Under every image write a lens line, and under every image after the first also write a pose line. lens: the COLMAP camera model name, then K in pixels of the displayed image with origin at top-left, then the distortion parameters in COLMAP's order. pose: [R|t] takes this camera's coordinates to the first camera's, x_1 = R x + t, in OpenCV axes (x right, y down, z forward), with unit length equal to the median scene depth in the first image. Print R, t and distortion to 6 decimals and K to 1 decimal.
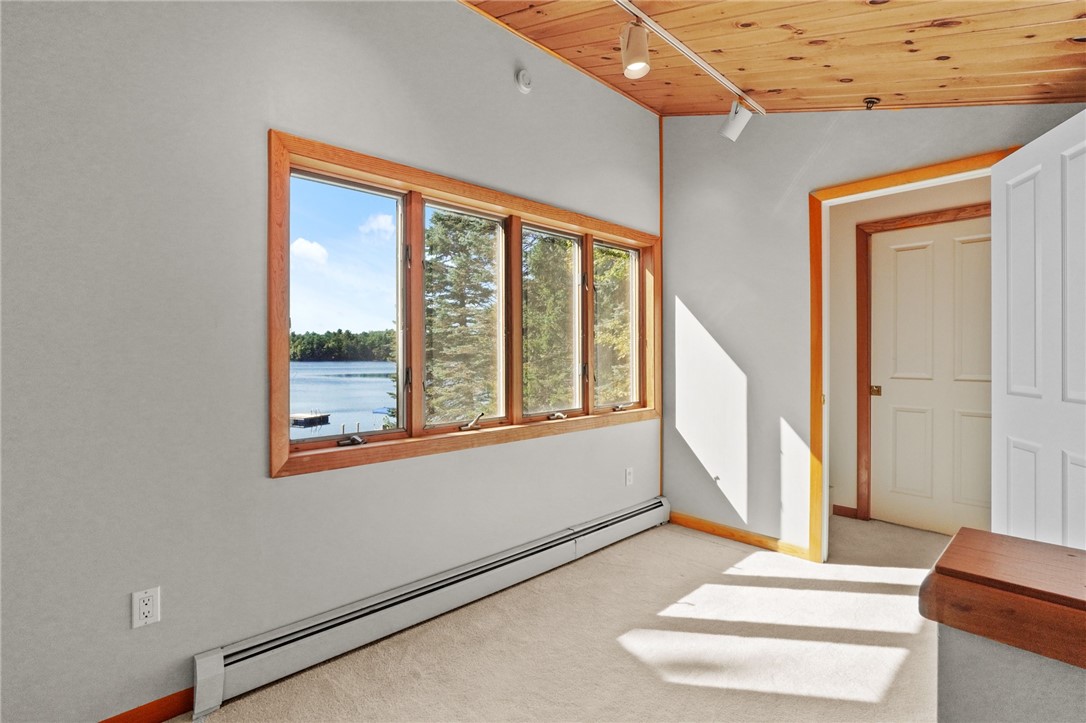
lens RADIAL K [[496.0, 0, 544.7], [0, 496.0, 350.3], [0, 0, 1]] dist [-0.005491, -0.000464]
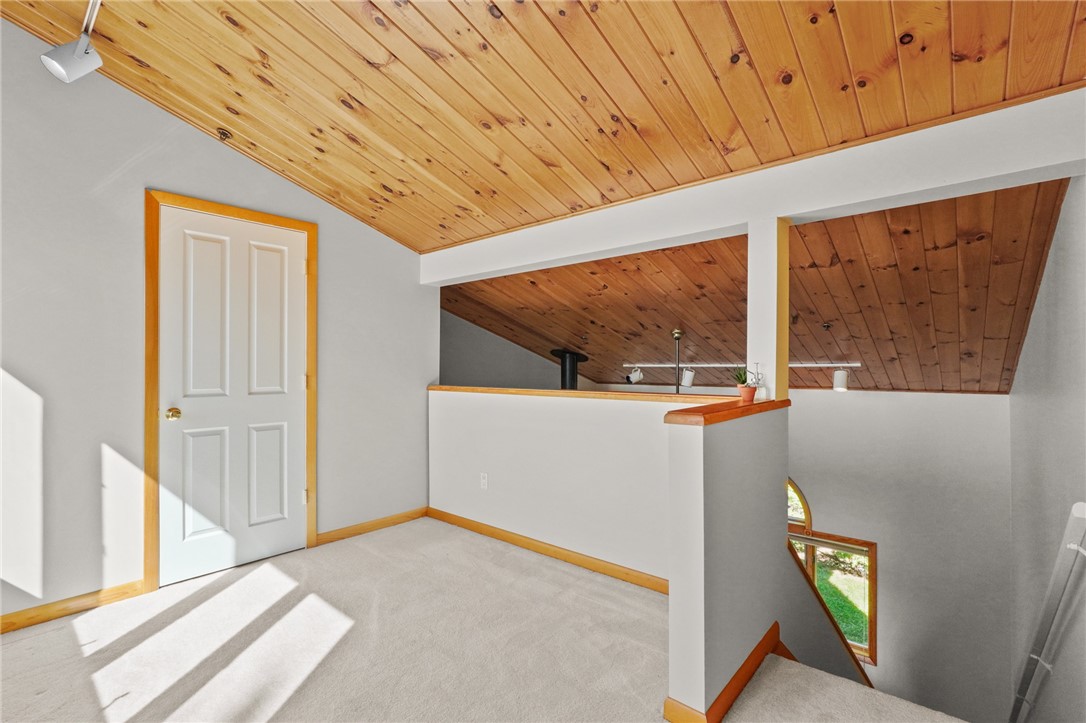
lens RADIAL K [[496.0, 0, 545.3], [0, 496.0, 366.2], [0, 0, 1]] dist [-0.005491, -0.000464]
pose [[-0.094167, -0.006337, 0.995536, -0.446290], [-0.010242, 0.999933, 0.005396, -0.006405], [-0.995504, -0.009688, -0.094225, 0.365329]]
